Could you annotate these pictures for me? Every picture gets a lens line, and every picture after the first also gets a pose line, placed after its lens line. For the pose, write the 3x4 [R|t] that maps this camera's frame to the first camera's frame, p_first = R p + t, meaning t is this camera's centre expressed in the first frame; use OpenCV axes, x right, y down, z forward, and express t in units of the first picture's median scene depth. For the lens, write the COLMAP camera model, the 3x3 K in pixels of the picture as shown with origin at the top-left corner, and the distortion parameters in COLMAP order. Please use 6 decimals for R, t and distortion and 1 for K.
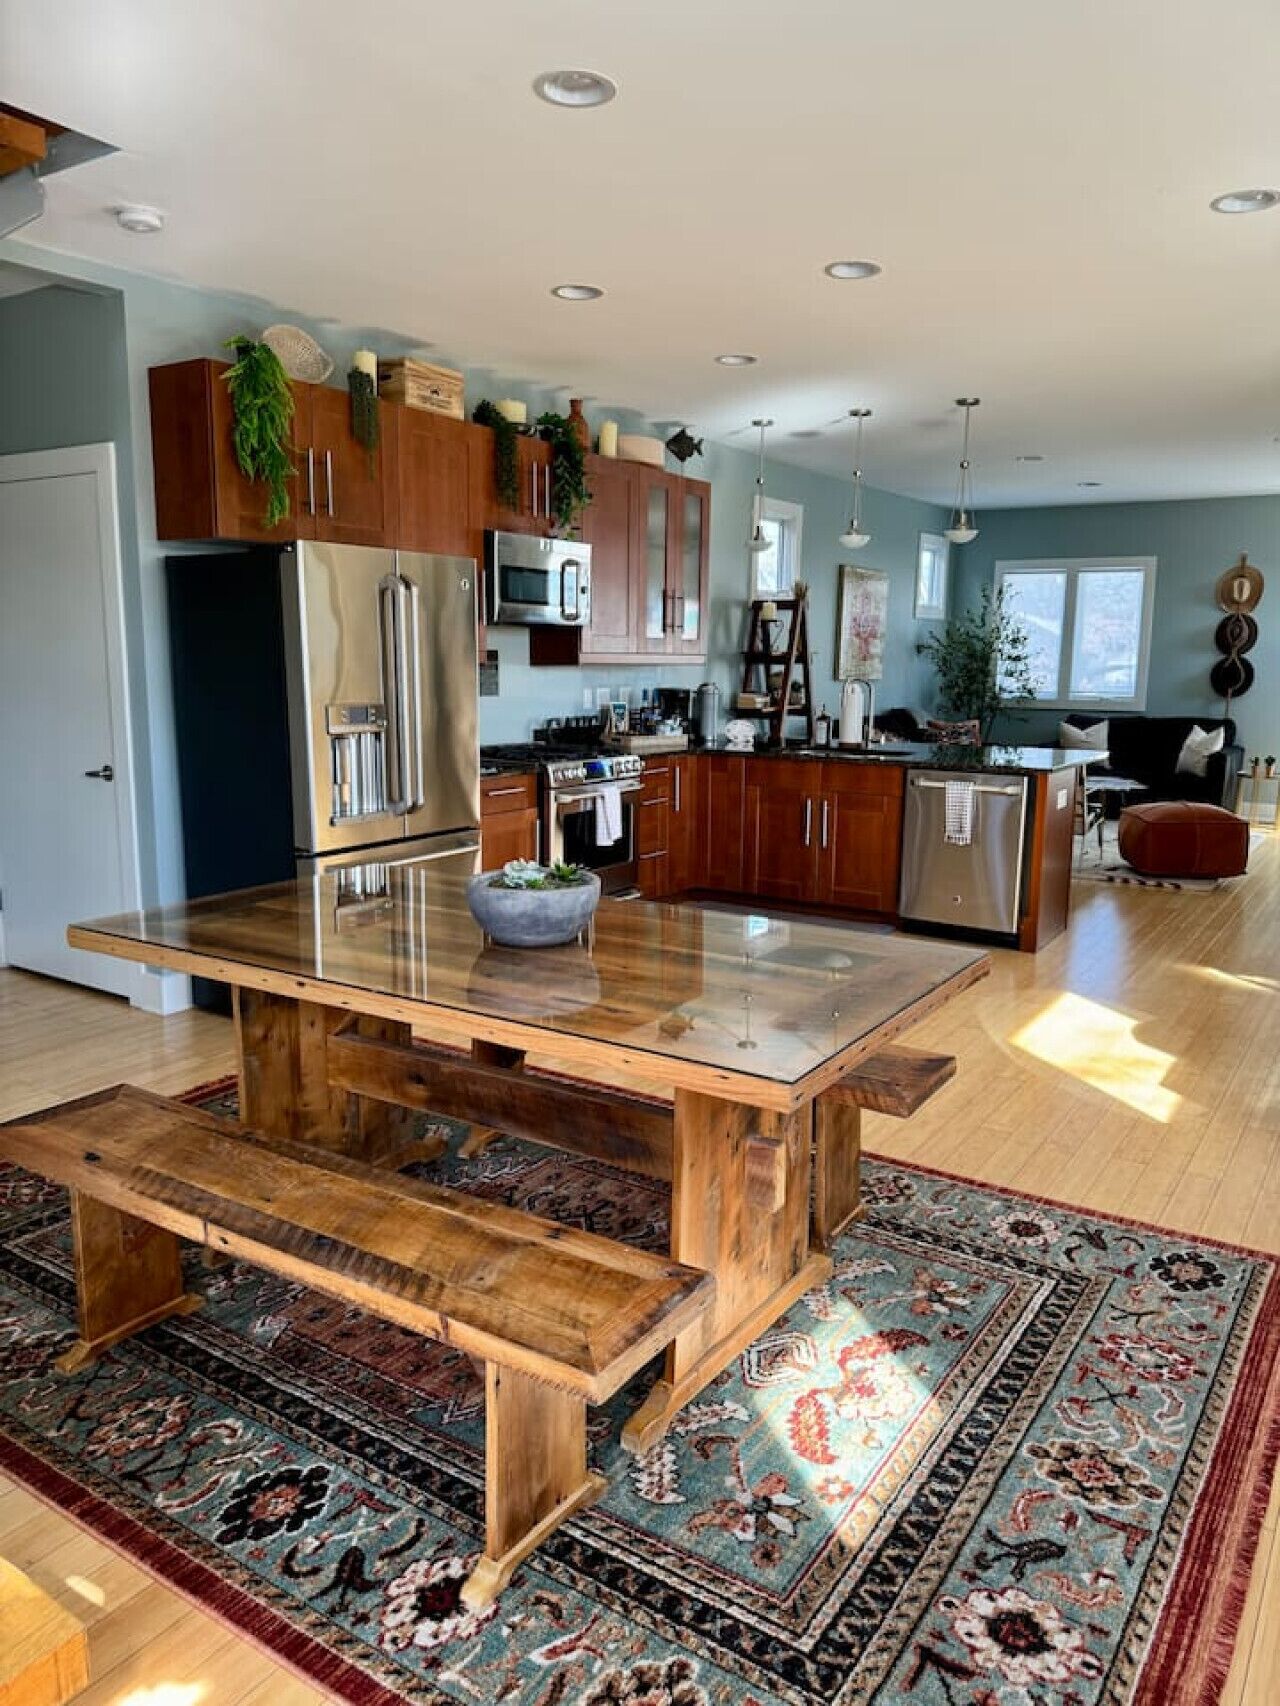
lens RADIAL K [[1228.7, 0, 644.0], [0, 1228.7, 857.8], [0, 0, 1]] dist [0.067189, -0.155154]
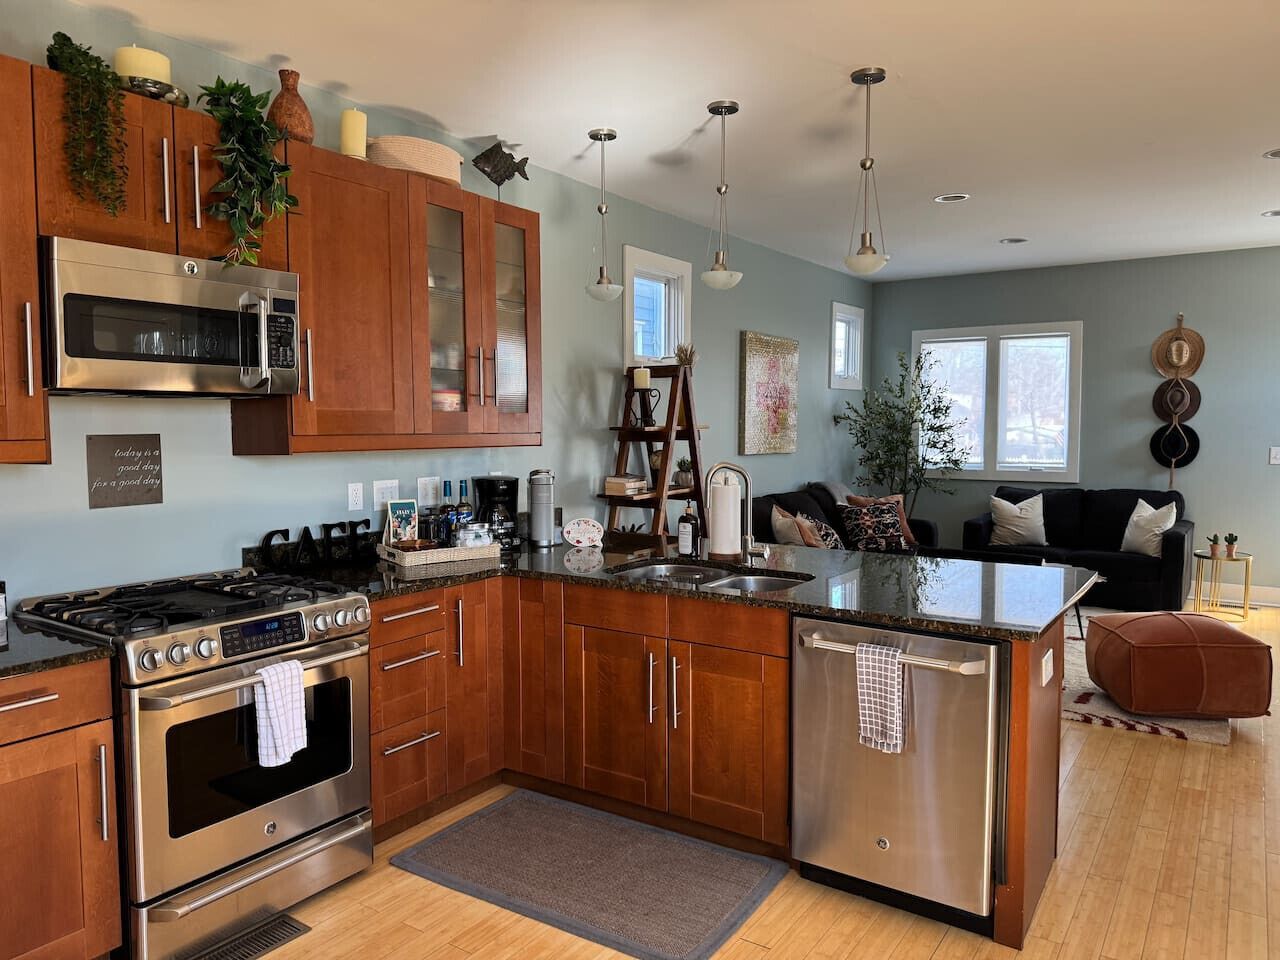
lens RADIAL K [[921.9, 0, 635.6], [0, 921.9, 465.1], [0, 0, 1]] dist [0.067189, -0.155154]
pose [[0.999796, -0.012642, -0.015781, 0.104812], [0.010682, 0.992885, -0.118599, -0.068195], [0.017168, 0.118406, 0.992817, 0.386945]]
